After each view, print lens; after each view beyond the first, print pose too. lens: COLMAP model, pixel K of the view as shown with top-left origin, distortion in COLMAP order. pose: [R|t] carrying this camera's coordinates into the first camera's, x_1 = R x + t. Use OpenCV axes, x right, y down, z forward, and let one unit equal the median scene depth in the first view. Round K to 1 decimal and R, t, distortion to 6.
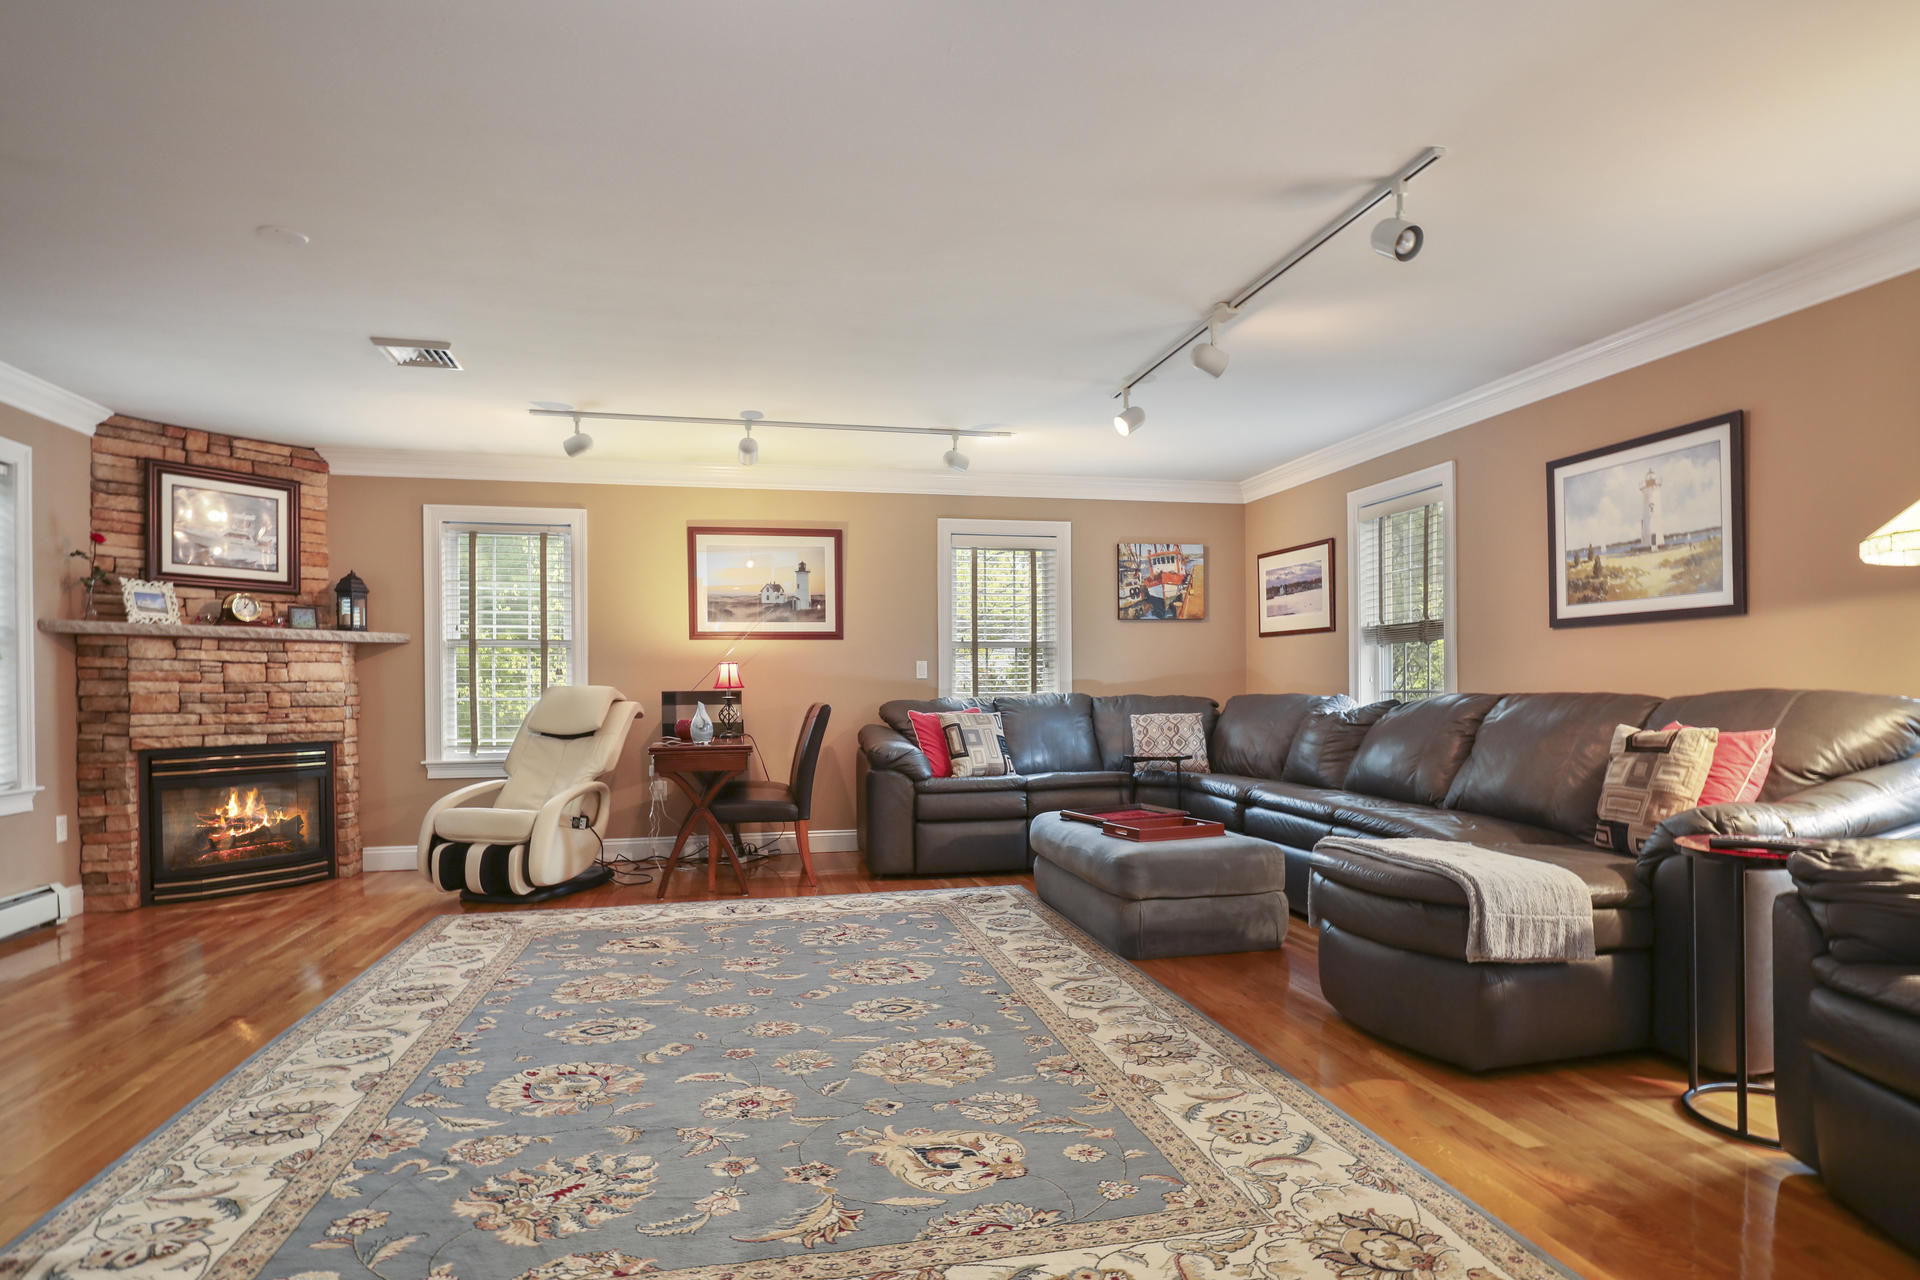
lens RADIAL K [[1064.6, 0, 1008.8], [0, 1064.6, 687.3], [0, 0, 1]] dist [-0.026150, 0.004287]
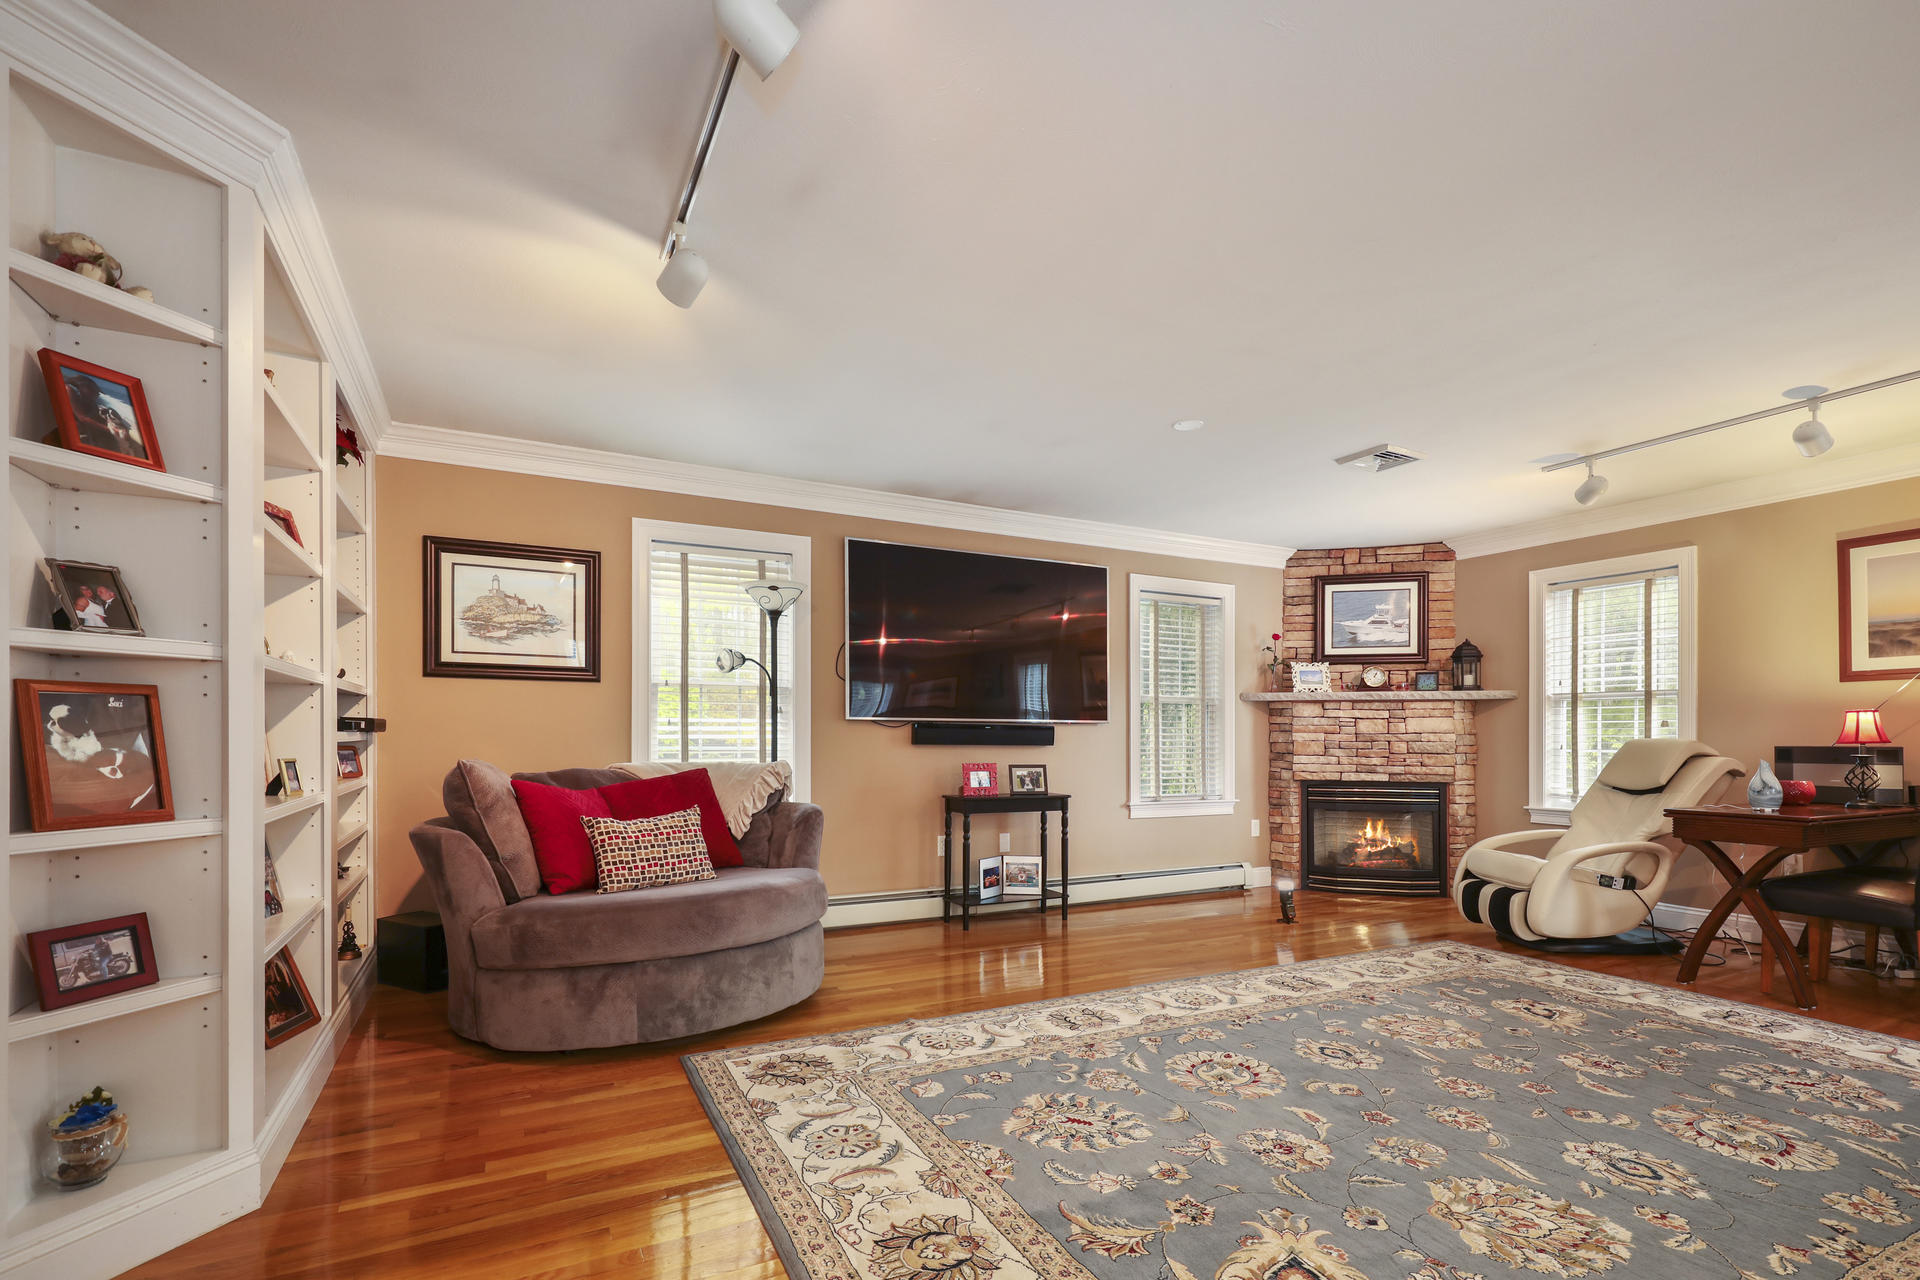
lens RADIAL K [[897.1, 0, 935.8], [0, 897.1, 737.4], [0, 0, 1]] dist [-0.023623, 0.004013]
pose [[0.196639, 0.007866, -0.980444, 0.300853], [-0.005776, 0.999960, 0.006865, -0.005175], [0.980459, 0.004313, 0.196676, 0.282876]]
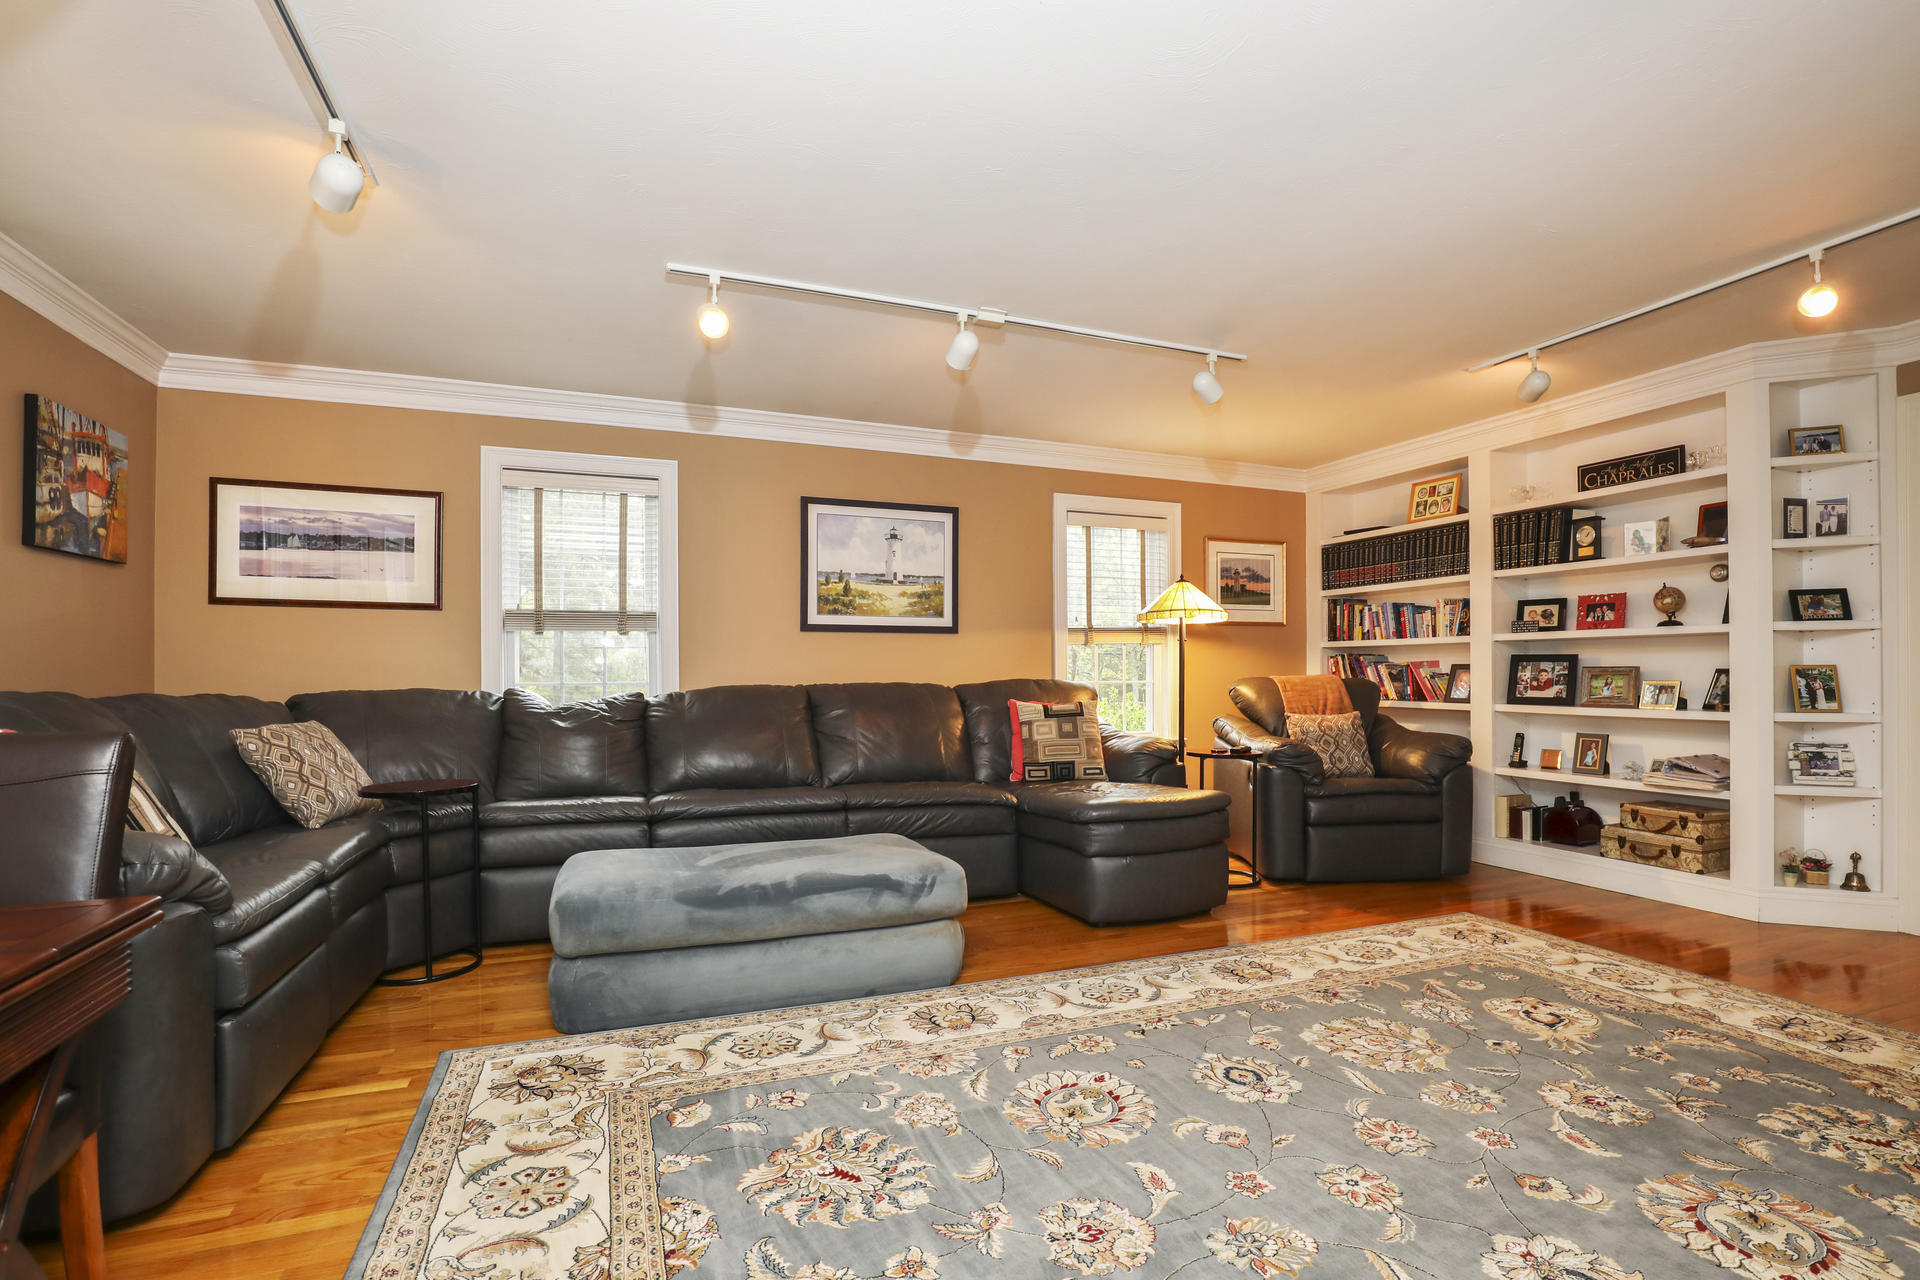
lens RADIAL K [[897.1, 0, 984.6], [0, 897.1, 665.3], [0, 0, 1]] dist [-0.023623, 0.004013]
pose [[-0.137582, 0.016016, 0.990361, -0.555008], [0.005037, 0.999868, -0.015471, 0.001010], [-0.990478, 0.002860, -0.137644, 0.944808]]
